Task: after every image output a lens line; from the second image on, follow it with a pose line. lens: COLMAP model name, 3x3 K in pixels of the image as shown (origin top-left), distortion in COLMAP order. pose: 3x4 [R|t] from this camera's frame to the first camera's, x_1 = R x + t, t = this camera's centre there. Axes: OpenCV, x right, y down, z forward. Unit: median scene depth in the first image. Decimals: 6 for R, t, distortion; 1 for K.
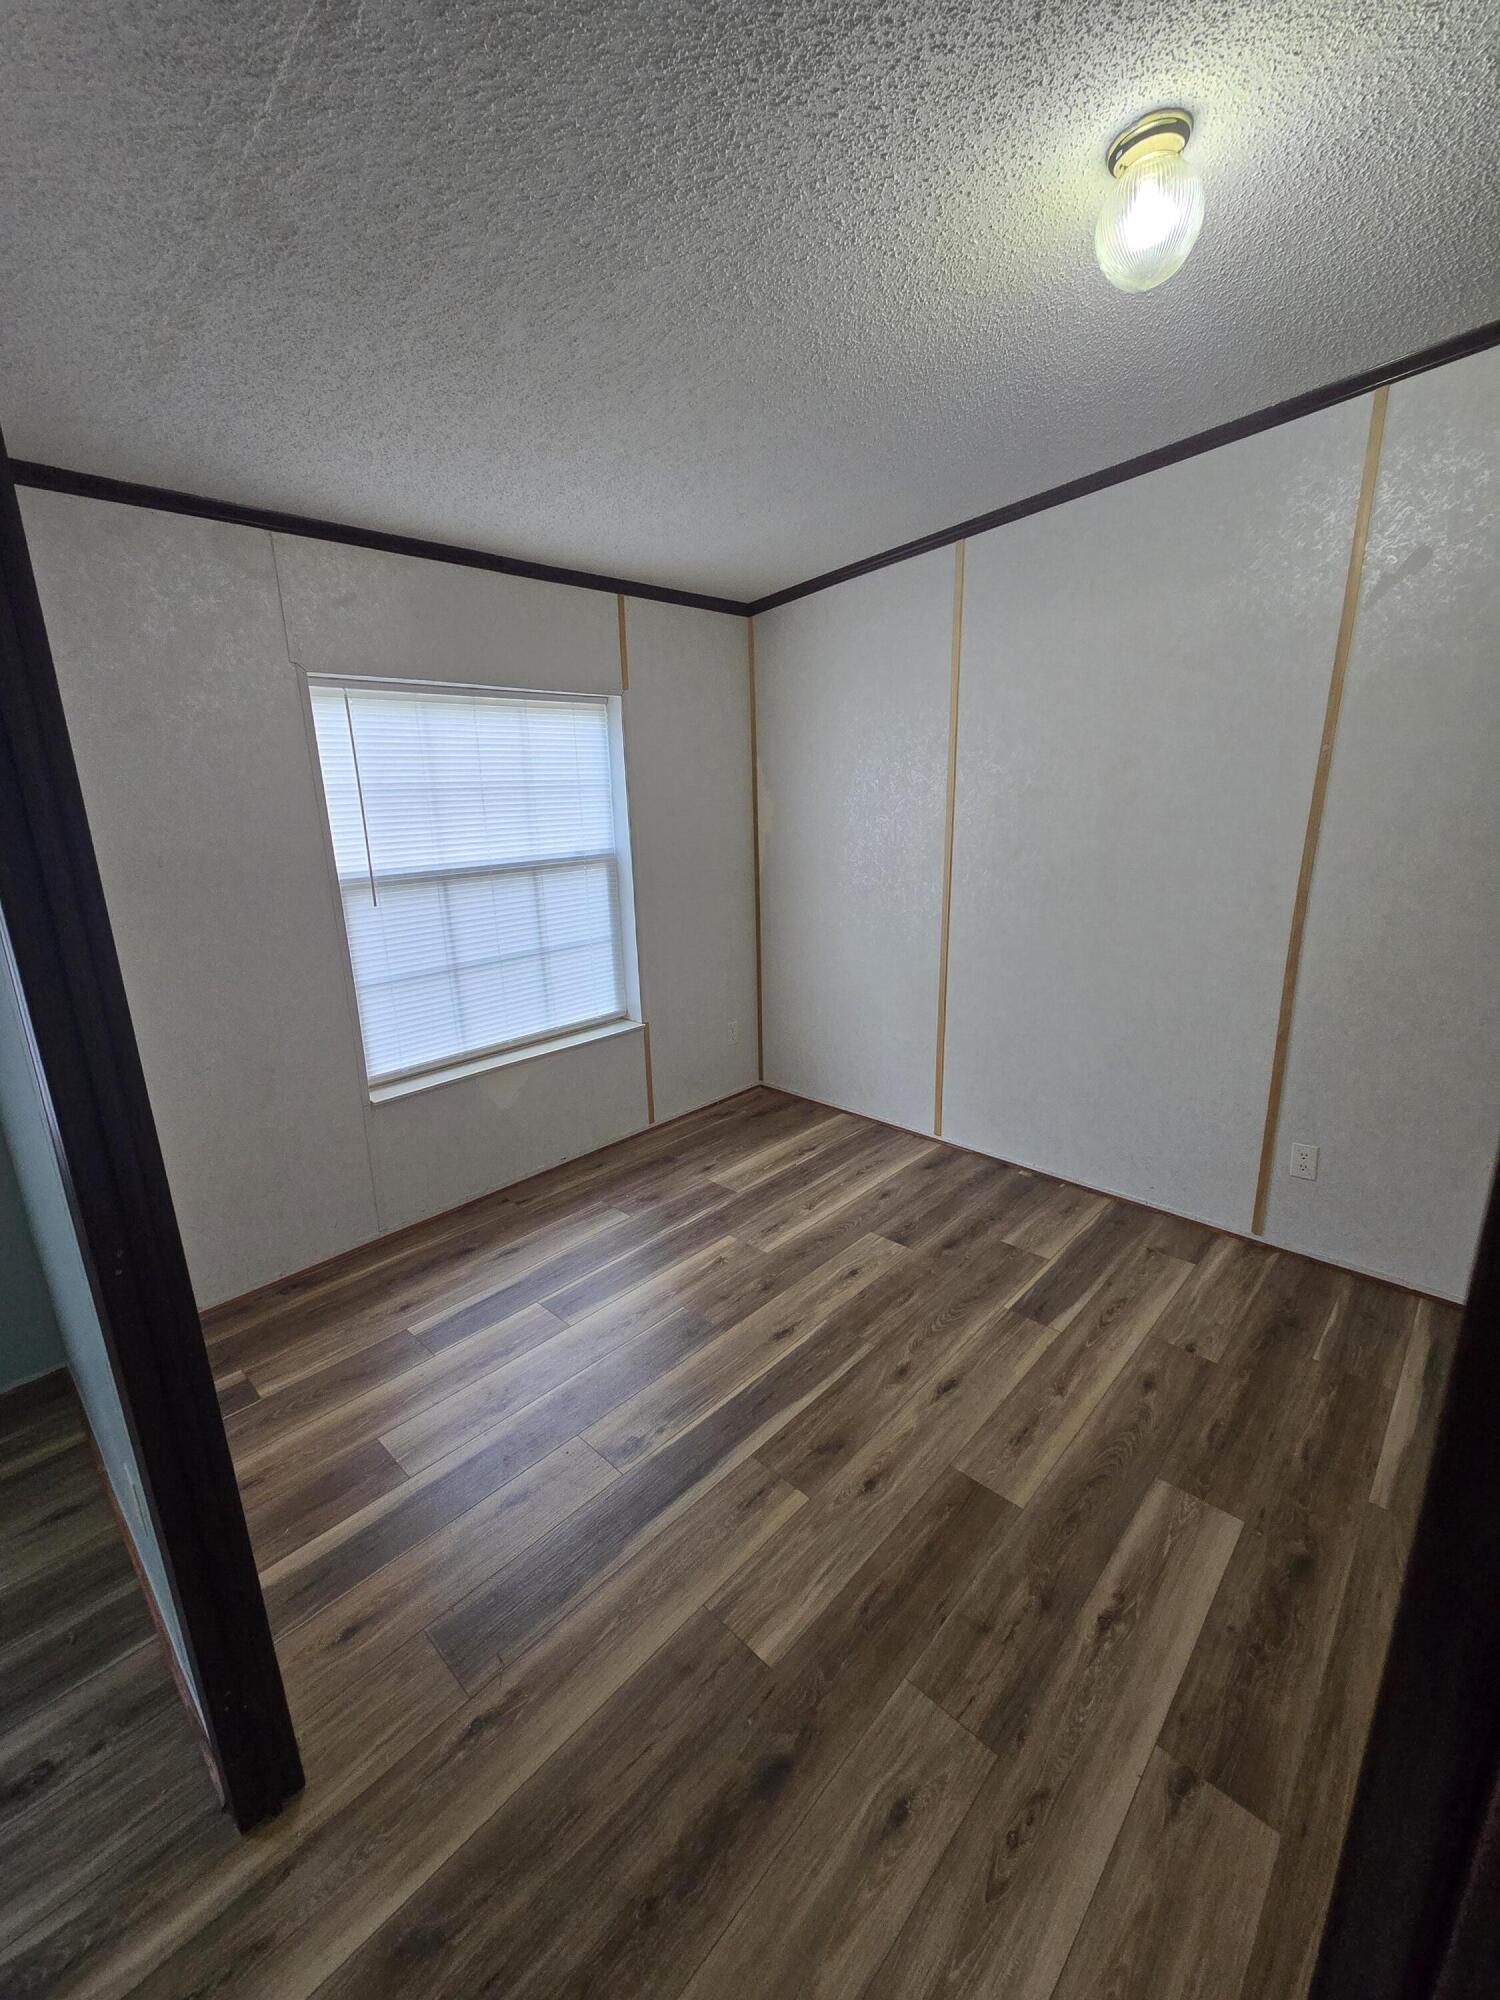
lens RADIAL K [[829.2, 0, 766.3], [0, 829.2, 1002.5], [0, 0, 1]] dist [0.000541, 0.000427]
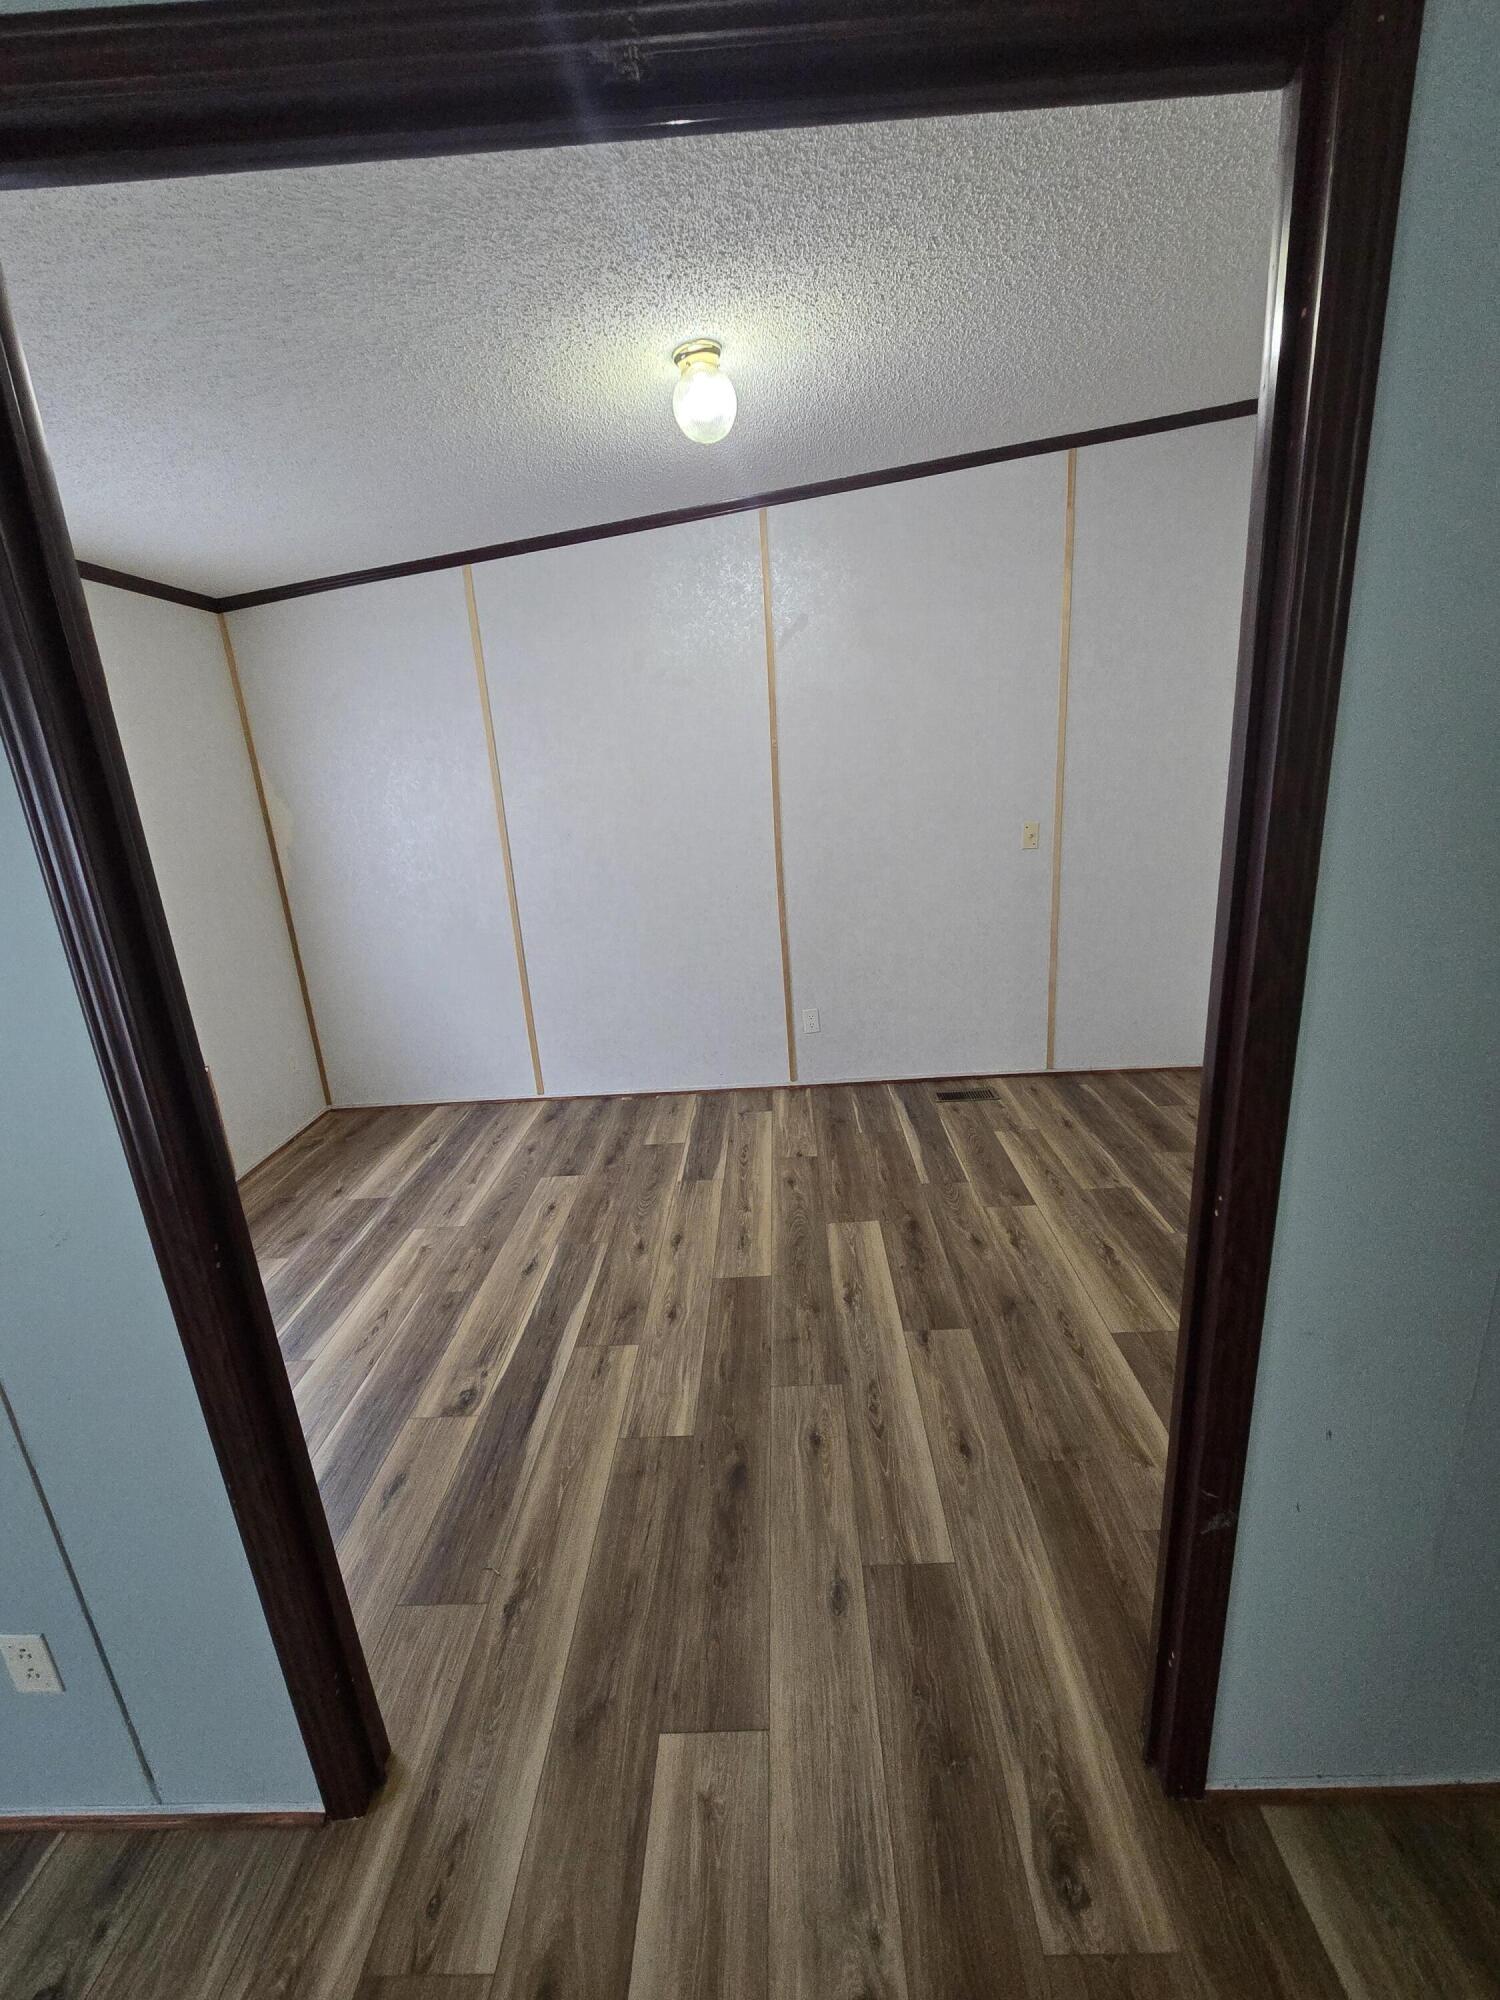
lens RADIAL K [[829.2, 0, 766.3], [0, 829.2, 1002.5], [0, 0, 1]] dist [0.000541, 0.000427]
pose [[0.739833, -0.214309, 0.637745, -0.388680], [0.220695, 0.972765, 0.070866, 0.041564], [-0.635563, 0.088318, 0.766981, -0.096238]]
